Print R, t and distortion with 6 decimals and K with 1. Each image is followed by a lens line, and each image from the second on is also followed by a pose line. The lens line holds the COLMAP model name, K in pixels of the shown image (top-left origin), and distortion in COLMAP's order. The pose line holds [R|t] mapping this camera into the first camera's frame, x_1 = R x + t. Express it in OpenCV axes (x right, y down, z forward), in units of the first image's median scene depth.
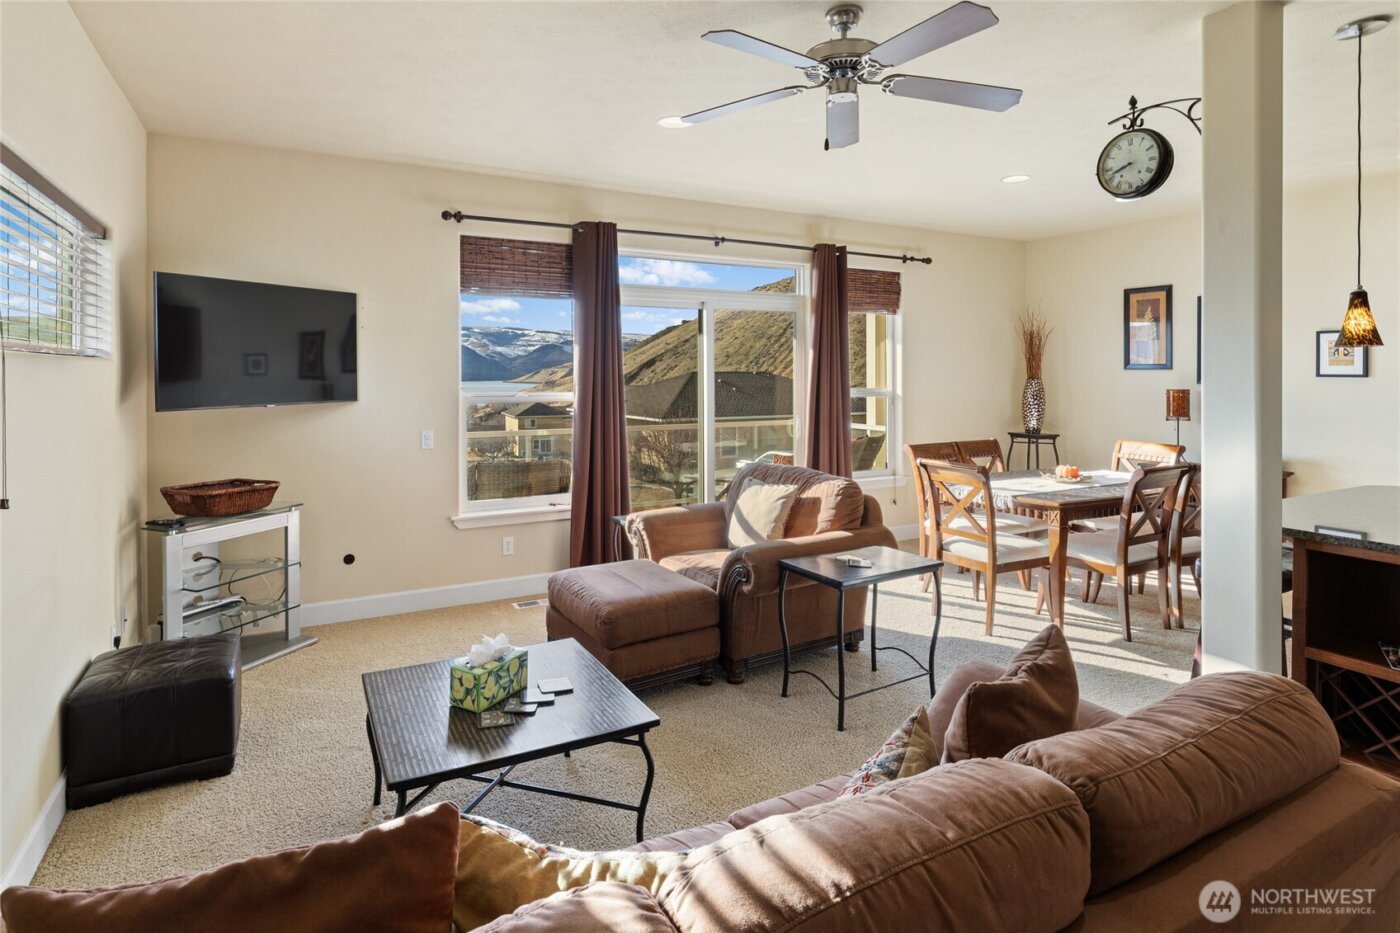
lens RADIAL K [[730.6, 0, 686.2], [0, 730.6, 380.2], [0, 0, 1]] dist [0.001592, 0.001054]
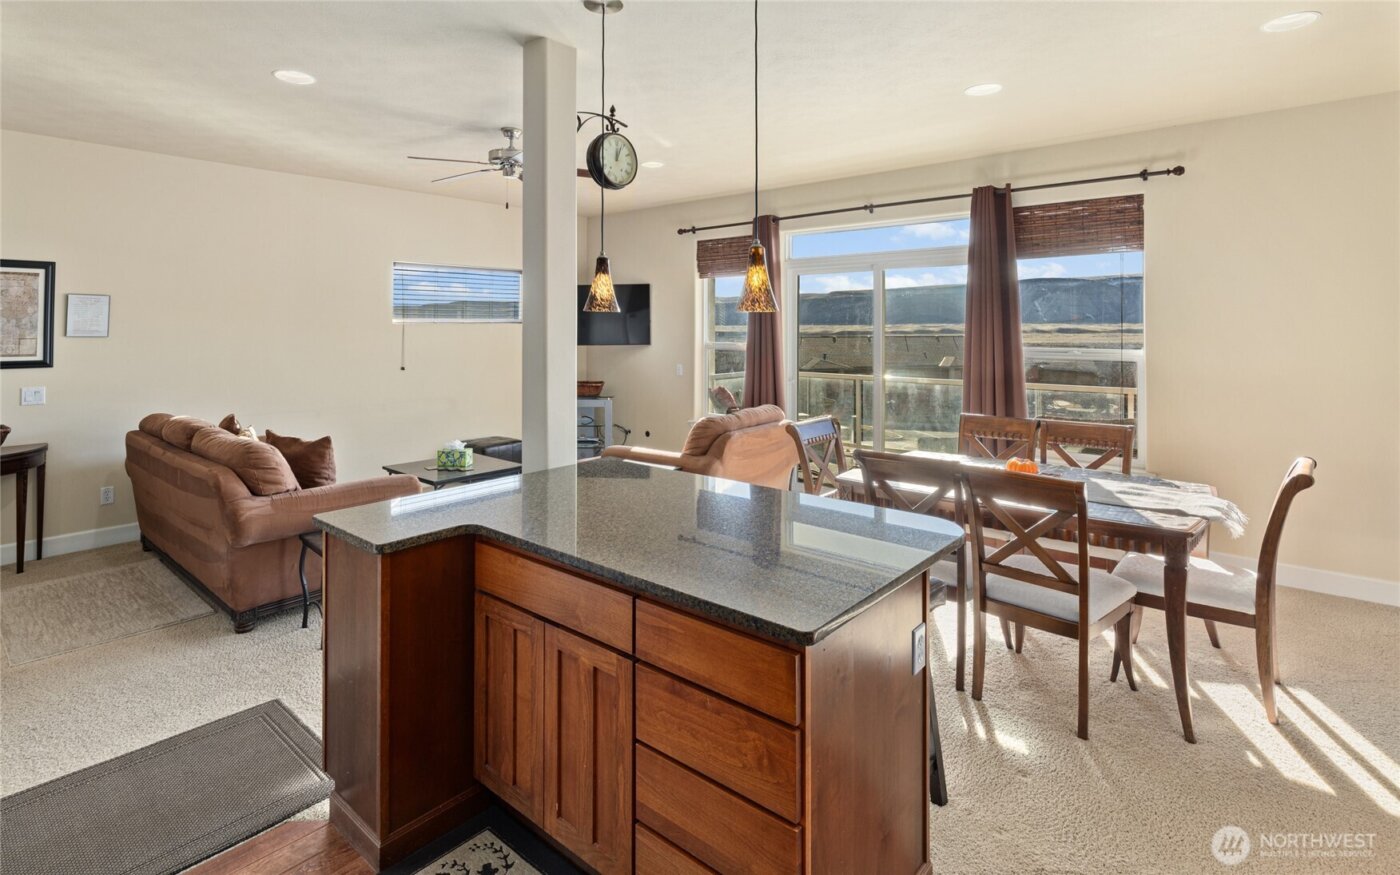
lens RADIAL K [[687.2, 0, 680.8], [0, 687.2, 318.5], [0, 0, 1]] dist [-0.000373, -0.000088]
pose [[0.366703, -0.009024, -0.930294, 1.042917], [-0.005215, 0.999917, -0.011755, -0.014455], [0.930323, 0.009162, 0.366626, 0.422995]]
